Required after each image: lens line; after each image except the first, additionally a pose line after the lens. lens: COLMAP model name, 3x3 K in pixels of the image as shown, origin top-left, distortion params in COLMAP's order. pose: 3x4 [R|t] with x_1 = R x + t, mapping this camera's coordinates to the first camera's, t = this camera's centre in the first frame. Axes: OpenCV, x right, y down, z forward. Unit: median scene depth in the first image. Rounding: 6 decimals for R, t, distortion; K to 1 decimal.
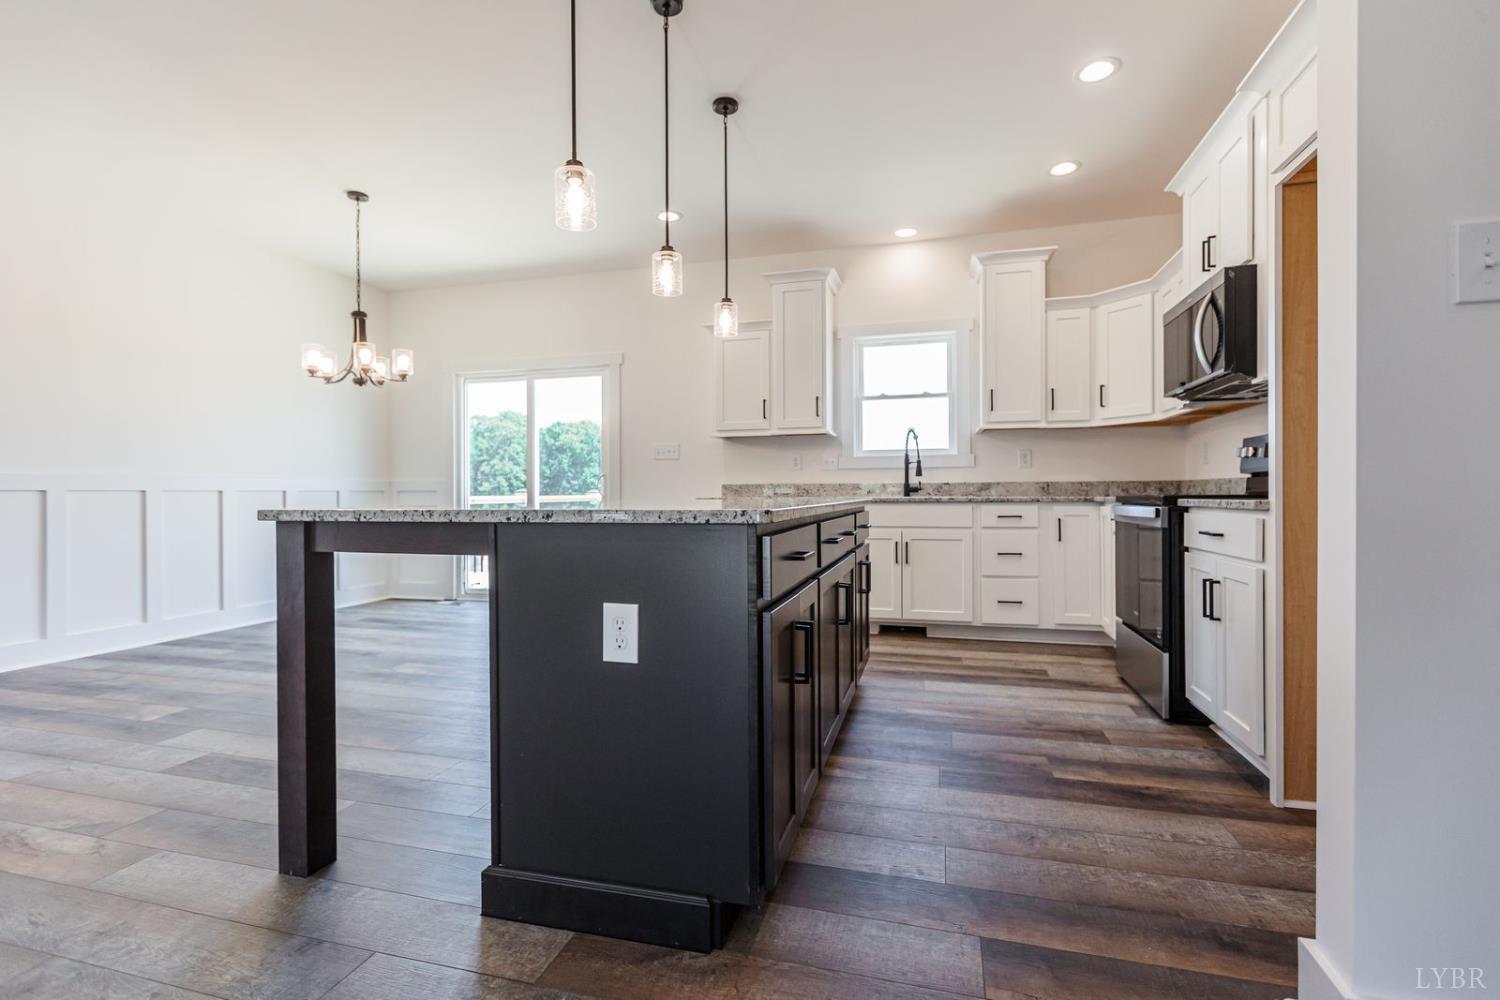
lens RADIAL K [[691.2, 0, 761.4], [0, 691.2, 502.2], [0, 0, 1]] dist [0.001409, -0.000083]
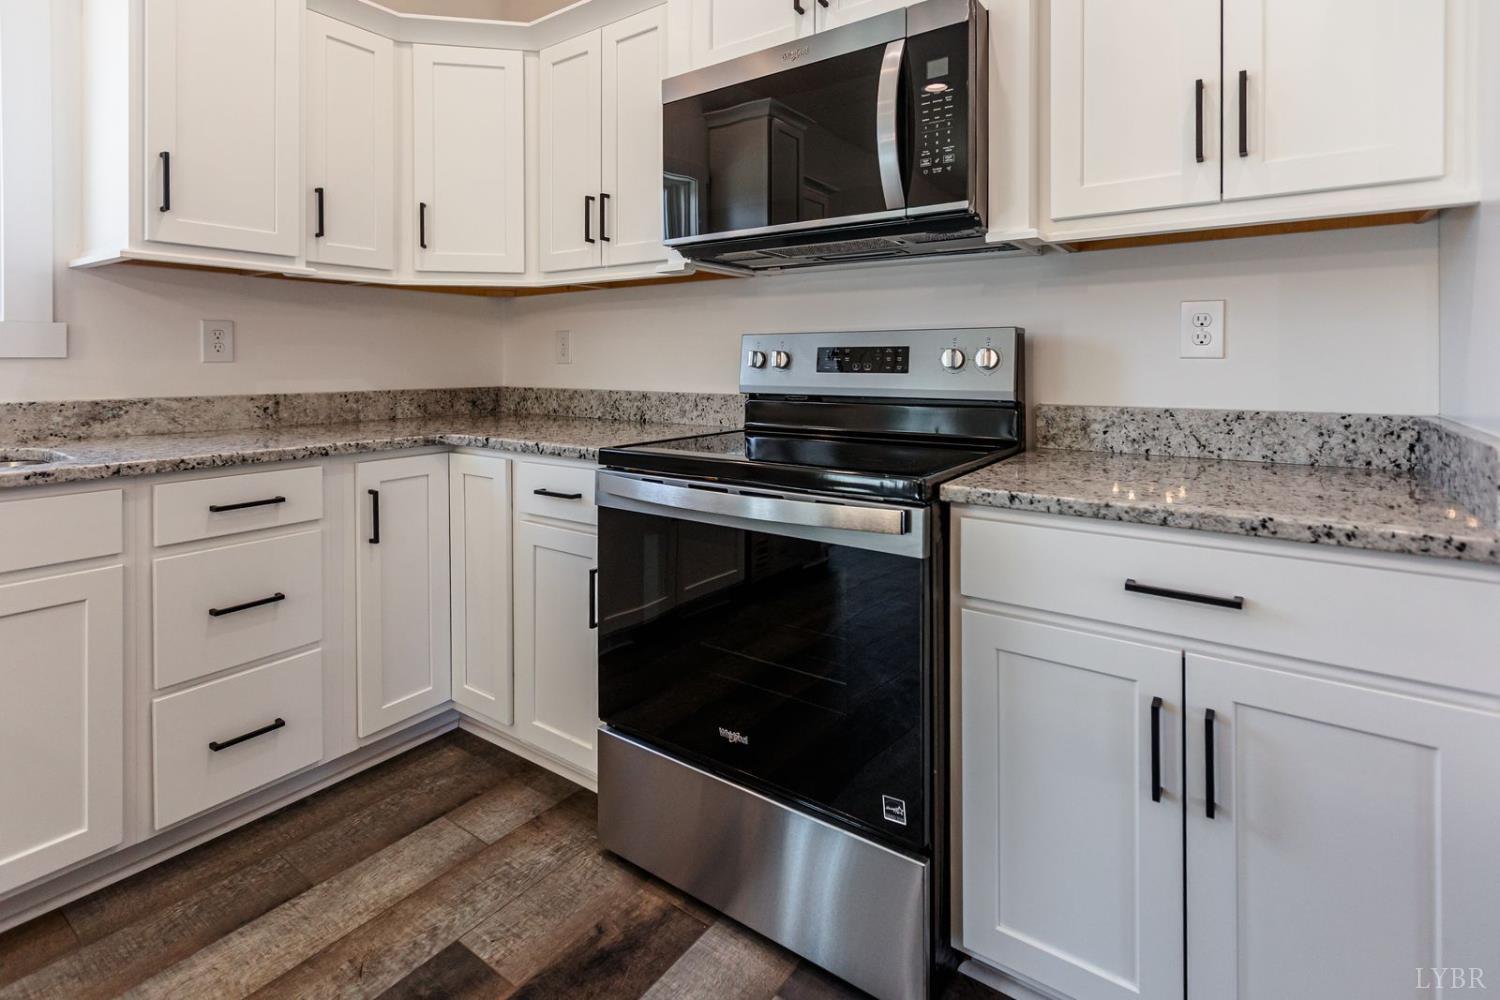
lens RADIAL K [[722.8, 0, 757.1], [0, 722.8, 362.0], [0, 0, 1]] dist [0.004545, 0.000267]
pose [[0.354274, 0.005351, 0.935126, 0.114220], [0.006910, 0.999941, -0.008340, -0.062275], [-0.935116, 0.009416, 0.354216, 0.752240]]
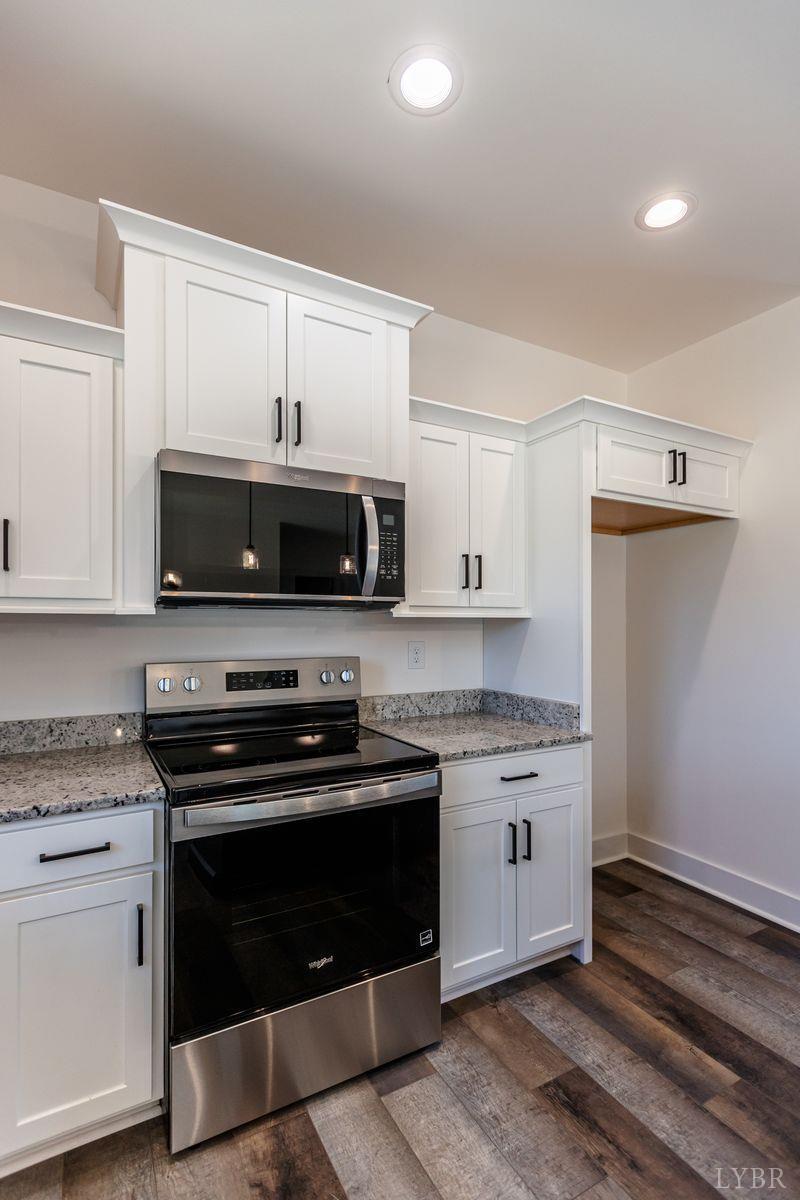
lens RADIAL K [[553.0, 0, 375.7], [0, 553.0, 621.6], [0, 0, 1]] dist [0.001409, -0.000083]
pose [[-0.667837, 0.011672, 0.744216, 0.129036], [0.014854, 0.999887, -0.002353, -0.127280], [-0.744160, 0.009483, -0.667934, 1.175514]]
